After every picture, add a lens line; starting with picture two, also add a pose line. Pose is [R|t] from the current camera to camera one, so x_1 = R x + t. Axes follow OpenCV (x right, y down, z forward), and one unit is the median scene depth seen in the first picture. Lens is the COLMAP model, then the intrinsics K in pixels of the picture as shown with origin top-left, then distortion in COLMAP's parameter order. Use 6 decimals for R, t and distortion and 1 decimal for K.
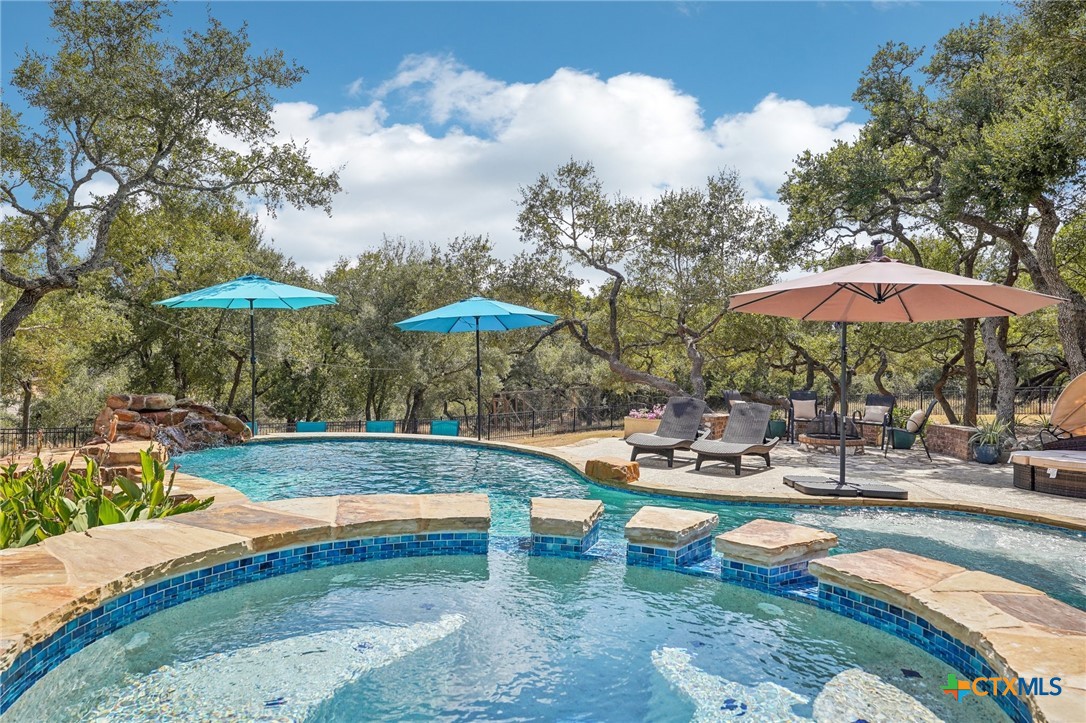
lens RADIAL K [[805.5, 0, 543.9], [0, 805.5, 360.1], [0, 0, 1]] dist [0.037995, 0.000713]
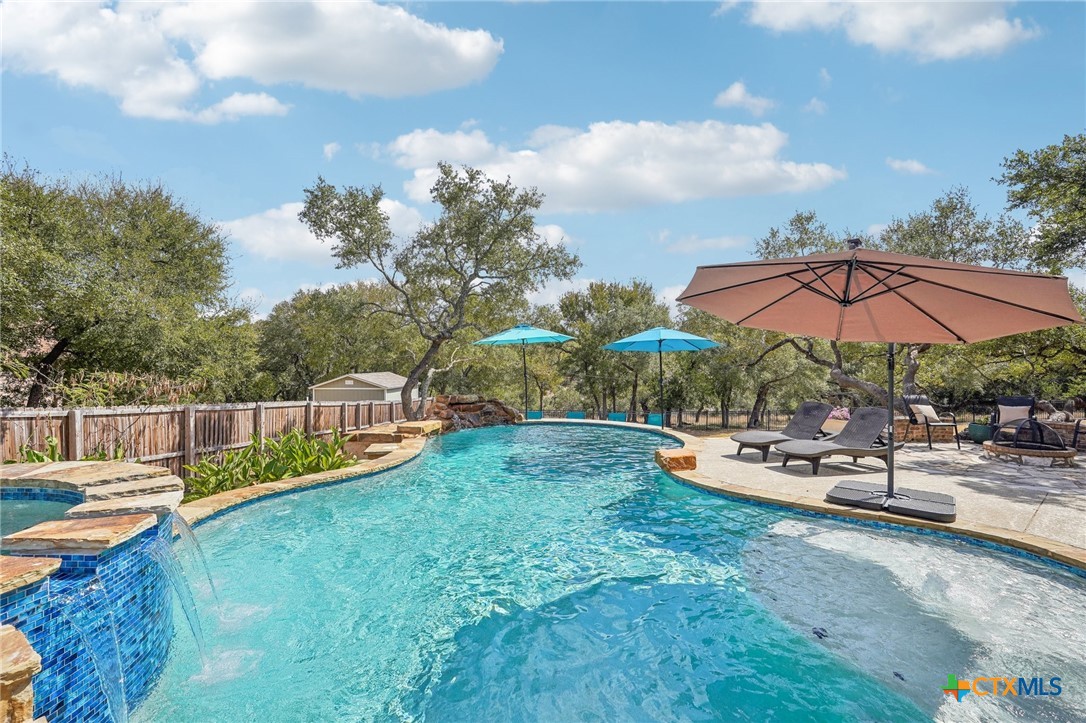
lens RADIAL K [[499.2, 0, 543.3], [0, 499.2, 365.6], [0, 0, 1]] dist [0.000721, 0.000230]
pose [[0.781881, -0.027984, -0.622799, 0.289891], [0.019514, 0.999601, -0.020416, 0.002593], [0.623122, 0.003810, 0.782115, 0.198821]]
